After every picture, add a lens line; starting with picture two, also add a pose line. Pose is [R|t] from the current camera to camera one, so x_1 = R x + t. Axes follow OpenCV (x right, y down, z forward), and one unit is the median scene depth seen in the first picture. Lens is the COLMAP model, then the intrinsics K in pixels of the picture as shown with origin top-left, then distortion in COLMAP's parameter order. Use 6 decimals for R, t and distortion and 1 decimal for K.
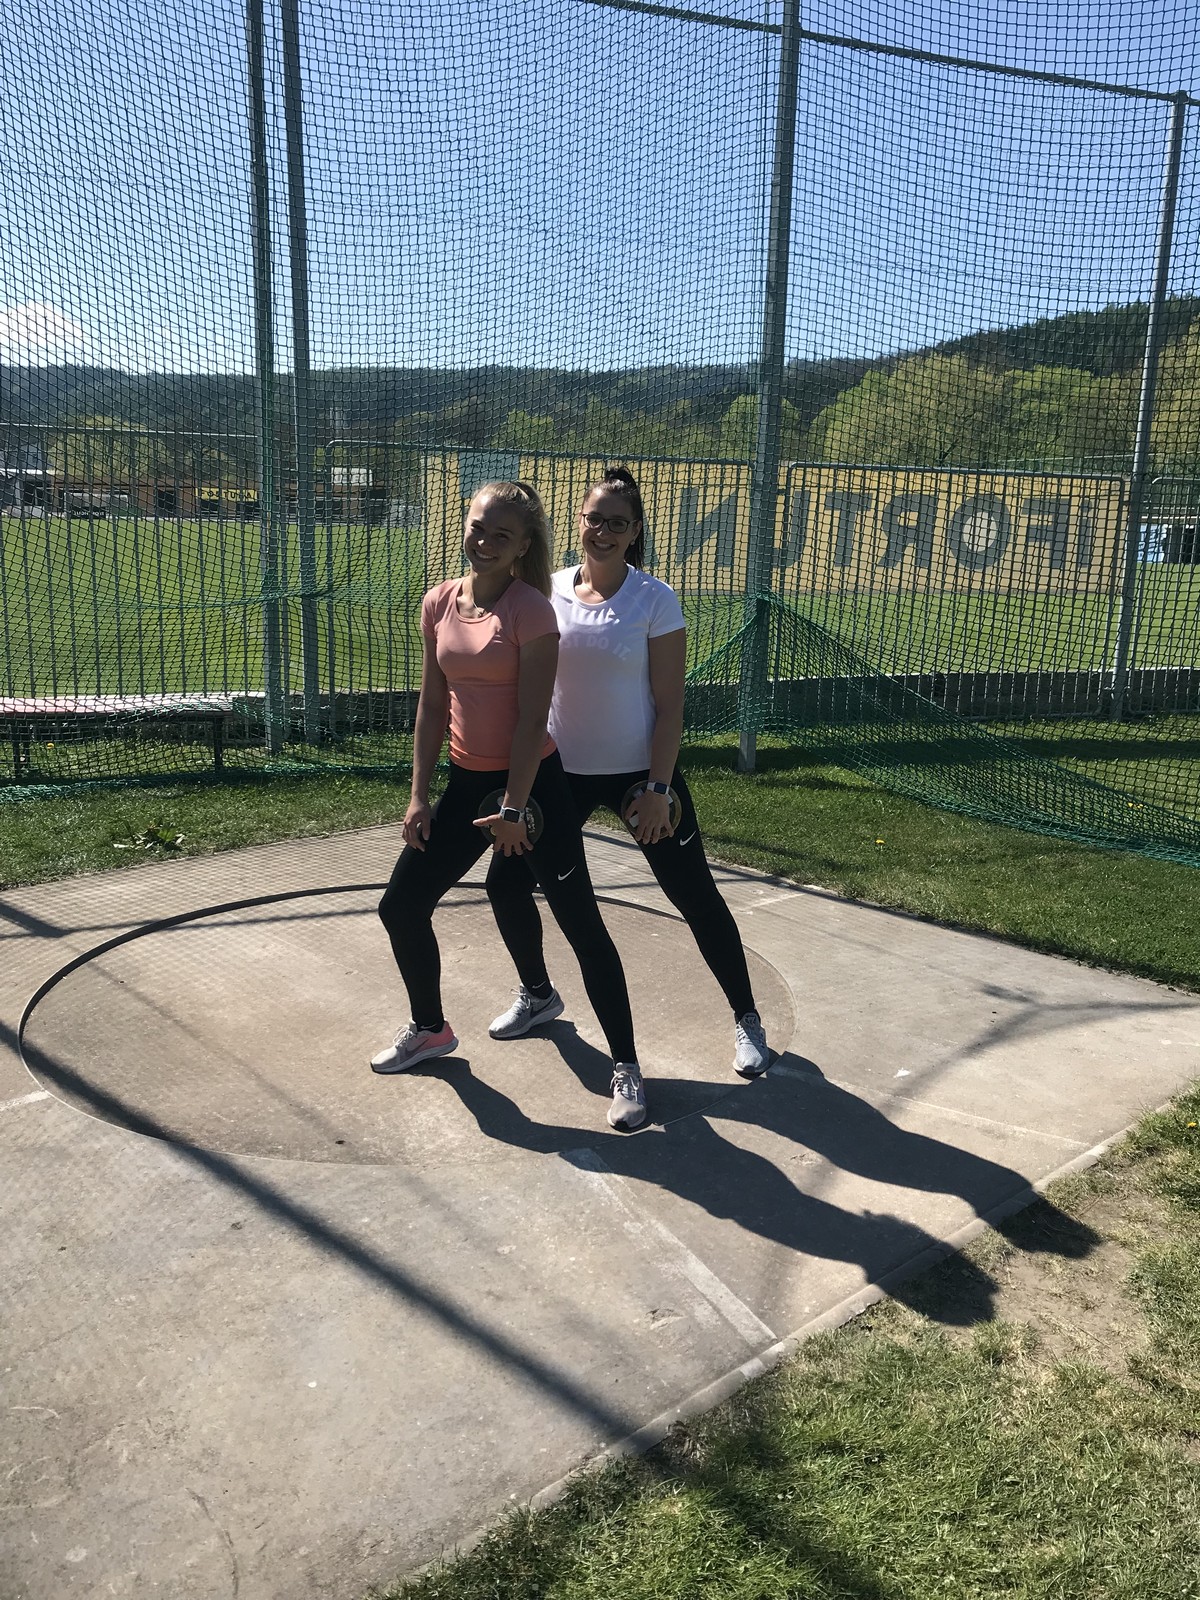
lens RADIAL K [[1275.5, 0, 600.0], [0, 1275.5, 800.0], [0, 0, 1]] dist [0.049733, -0.110498]
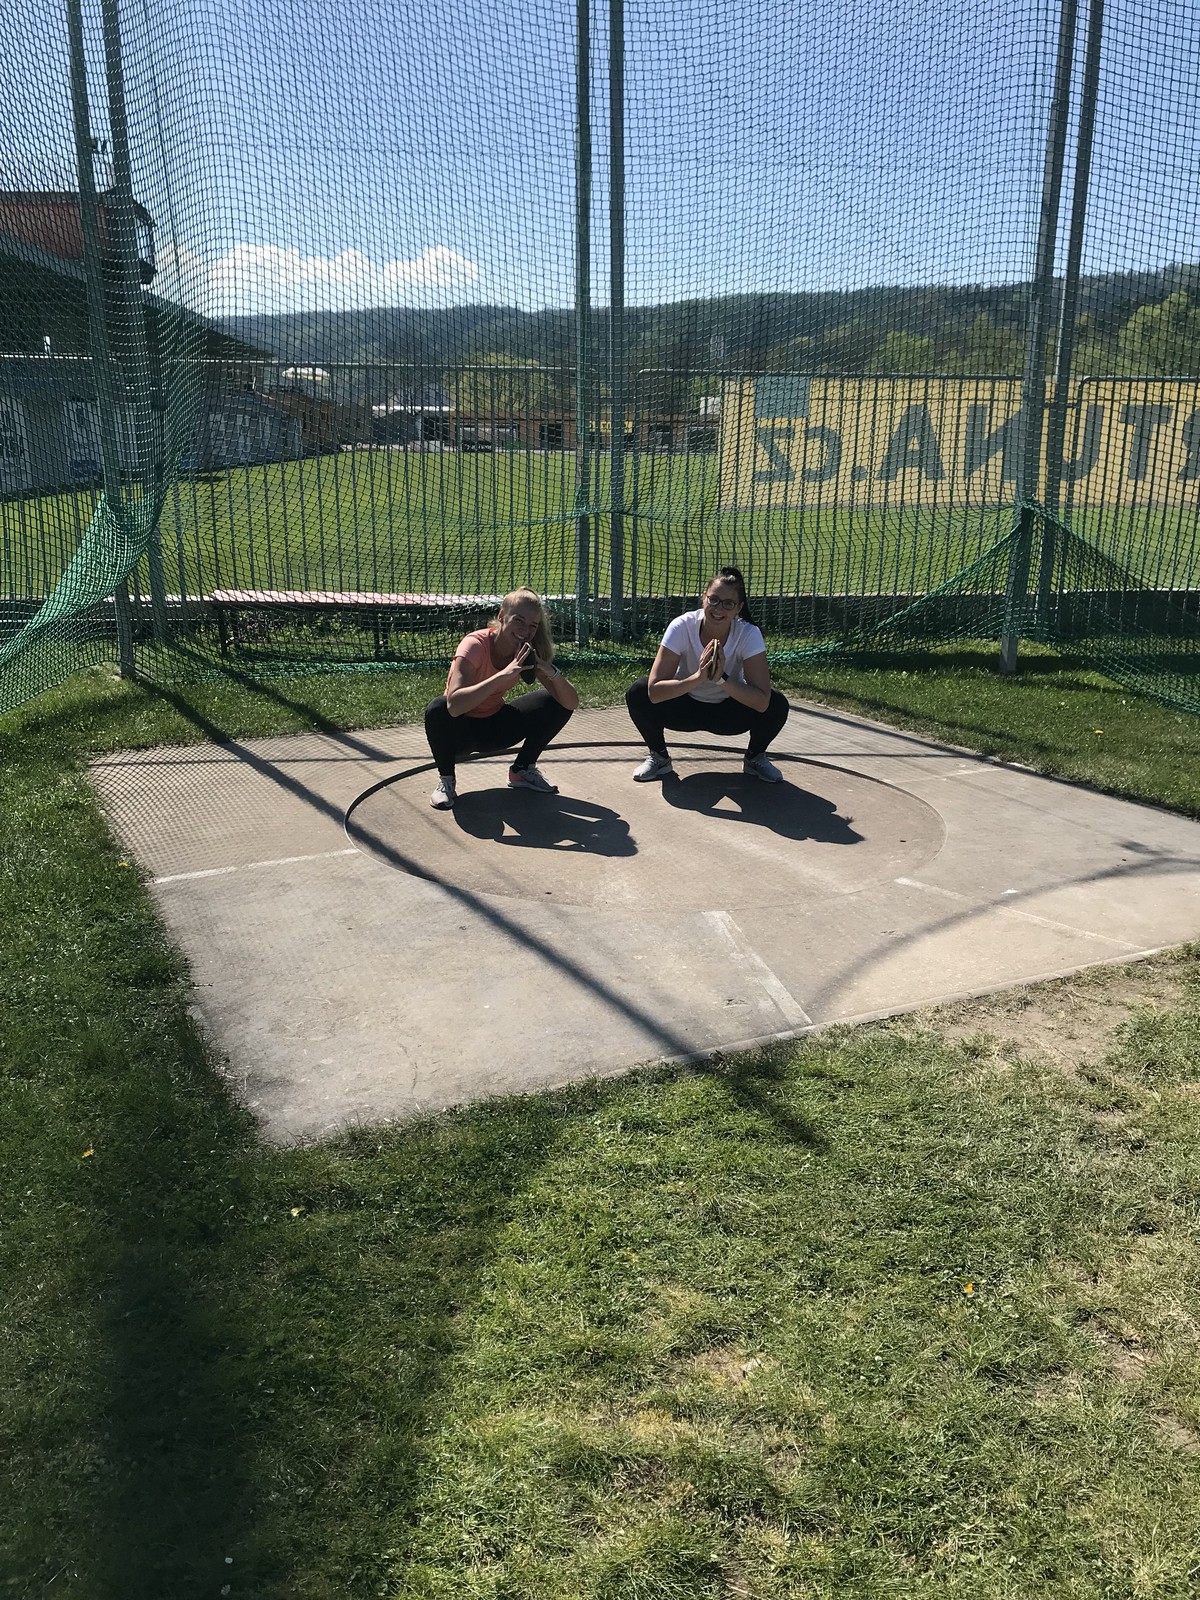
lens RADIAL K [[1275.5, 0, 600.0], [0, 1275.5, 800.0], [0, 0, 1]] dist [0.049733, -0.110498]
pose [[0.960012, 0.059899, -0.273477, 0.092552], [-0.045605, 0.997255, 0.058337, 0.036855], [0.276220, -0.043533, 0.960108, -0.122059]]
